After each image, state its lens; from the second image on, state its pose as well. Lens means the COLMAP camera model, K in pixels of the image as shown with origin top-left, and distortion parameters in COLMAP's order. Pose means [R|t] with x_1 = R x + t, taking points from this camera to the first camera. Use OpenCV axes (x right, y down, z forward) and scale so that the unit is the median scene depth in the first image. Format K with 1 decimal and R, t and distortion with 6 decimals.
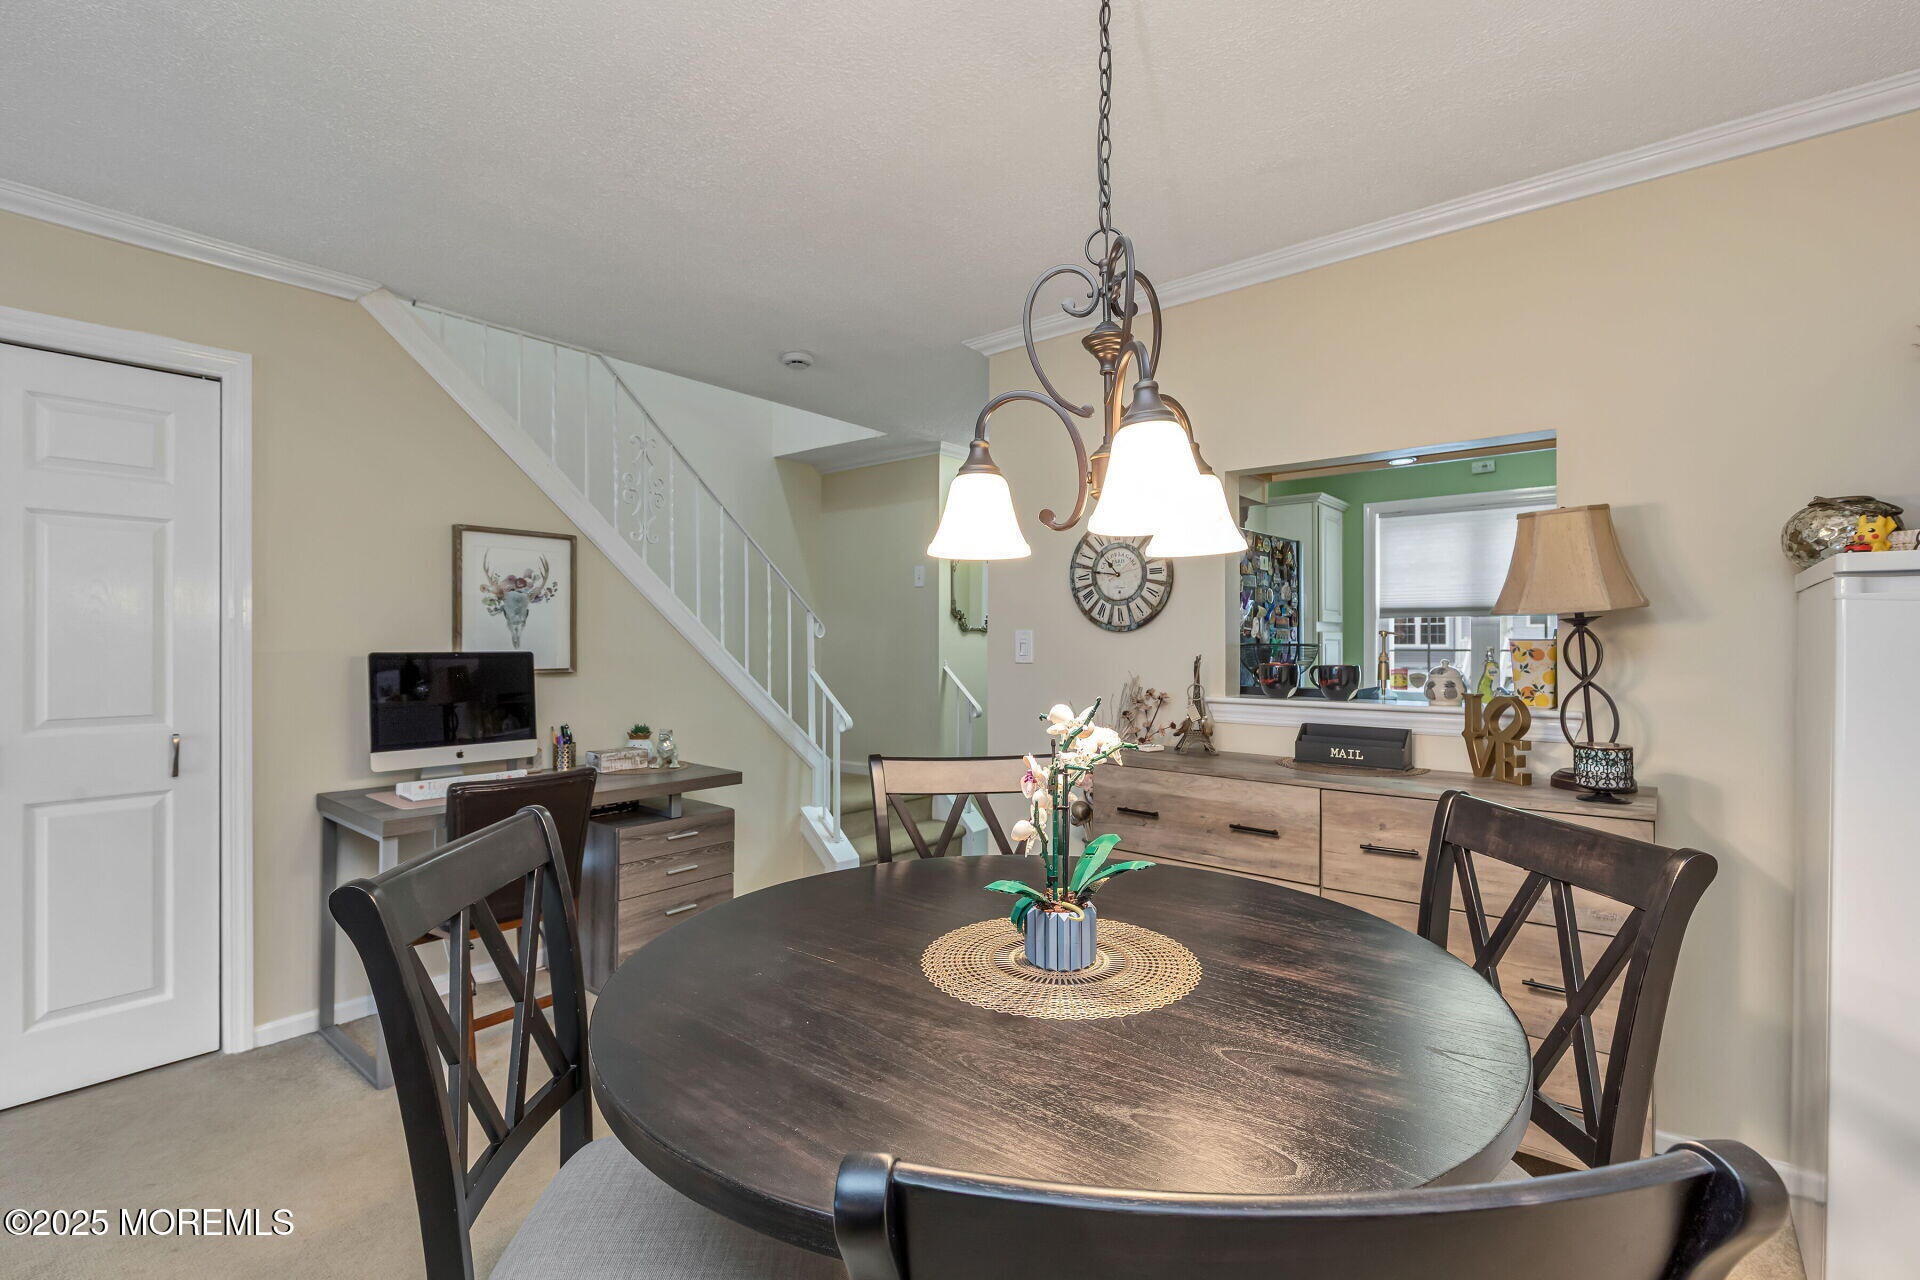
lens RADIAL K [[873.4, 0, 951.3], [0, 873.4, 643.1], [0, 0, 1]] dist [0.003871, 0.001251]
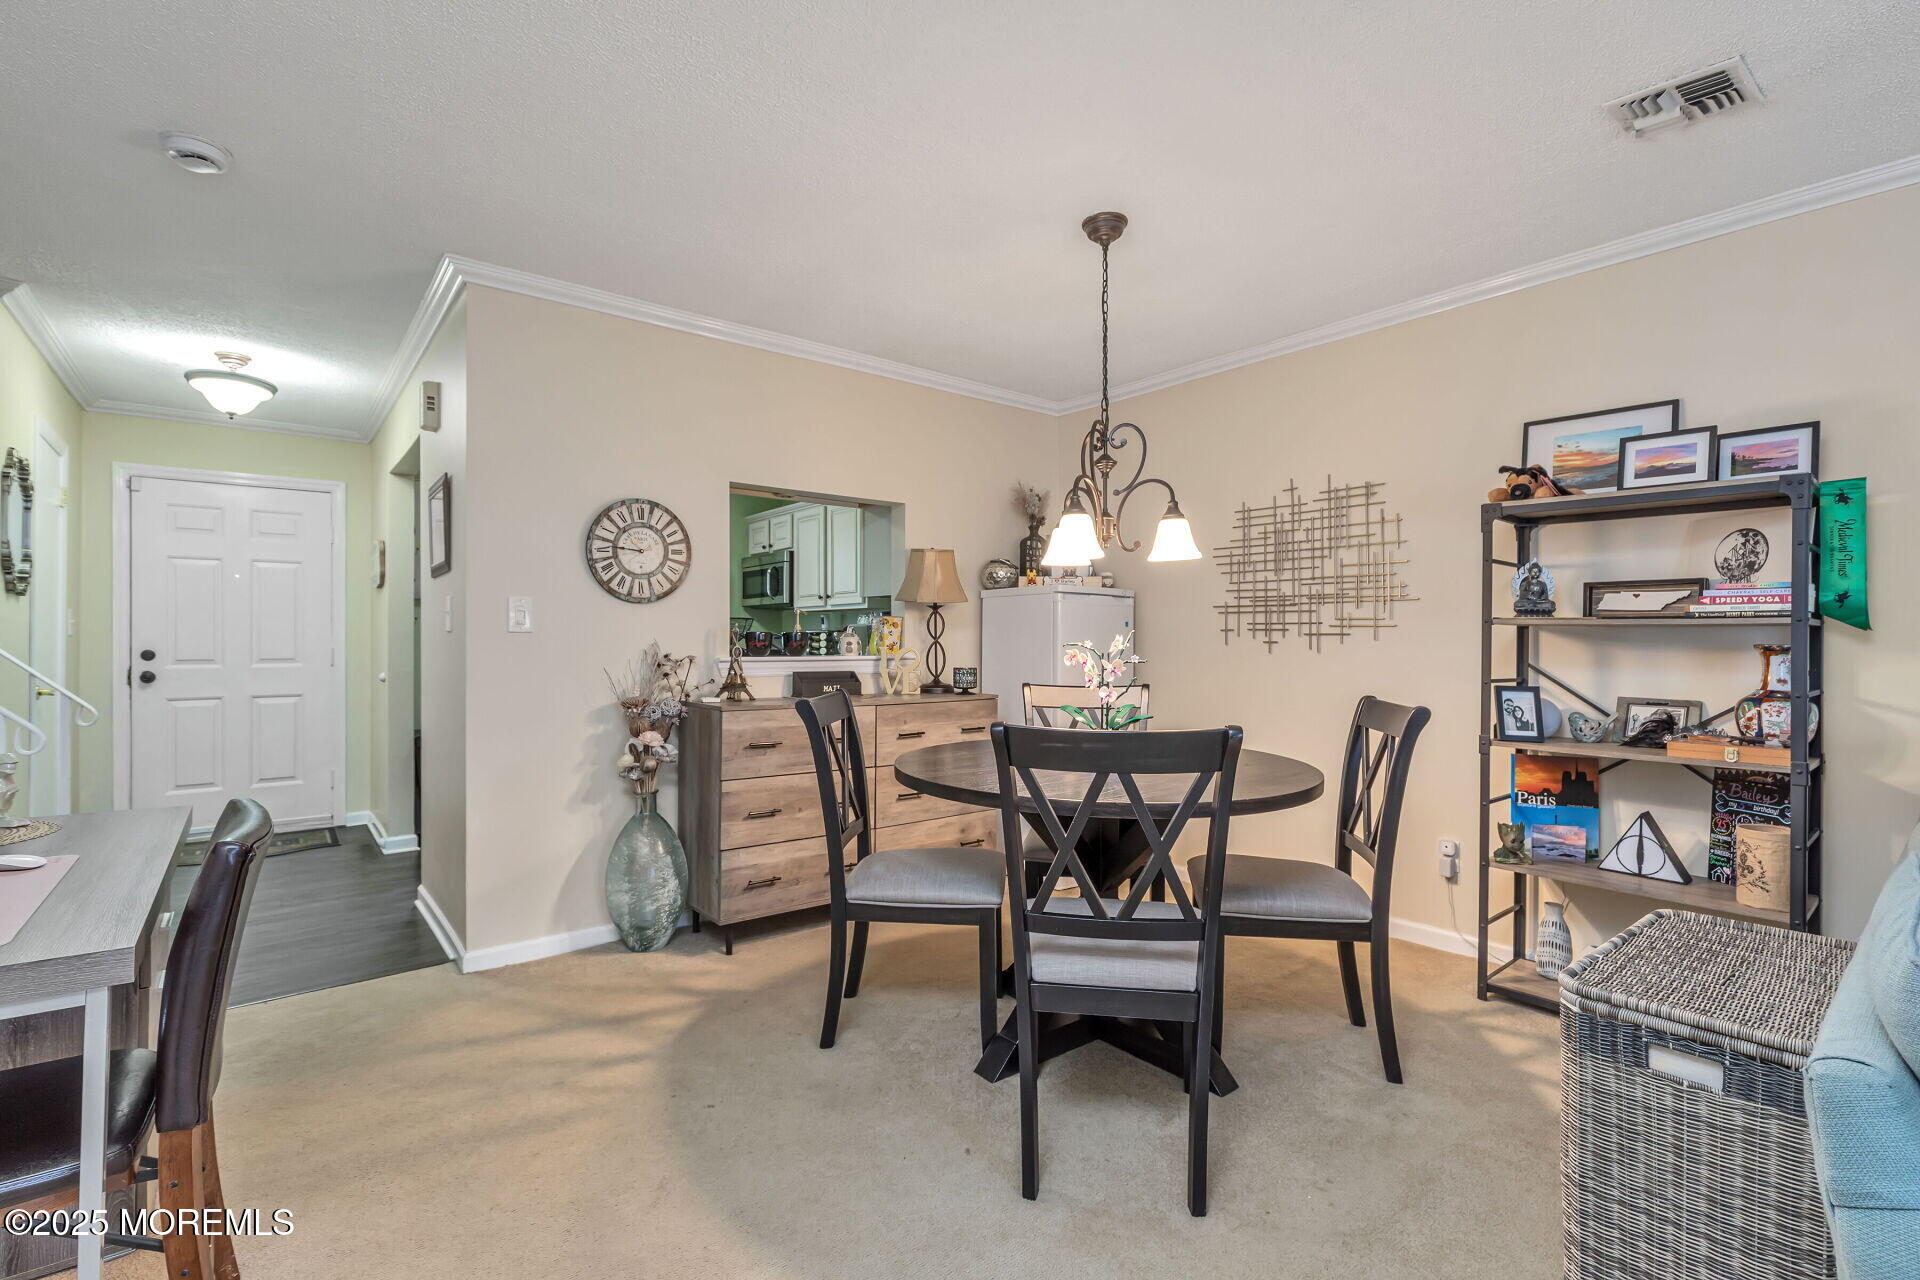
lens RADIAL K [[873.4, 0, 955.8], [0, 873.4, 636.4], [0, 0, 1]] dist [0.003871, 0.001251]
pose [[0.206579, 0.006059, 0.978411, -0.796218], [-0.001539, 0.999982, -0.005867, 0.034750], [-0.978429, -0.000294, 0.206585, 0.374945]]
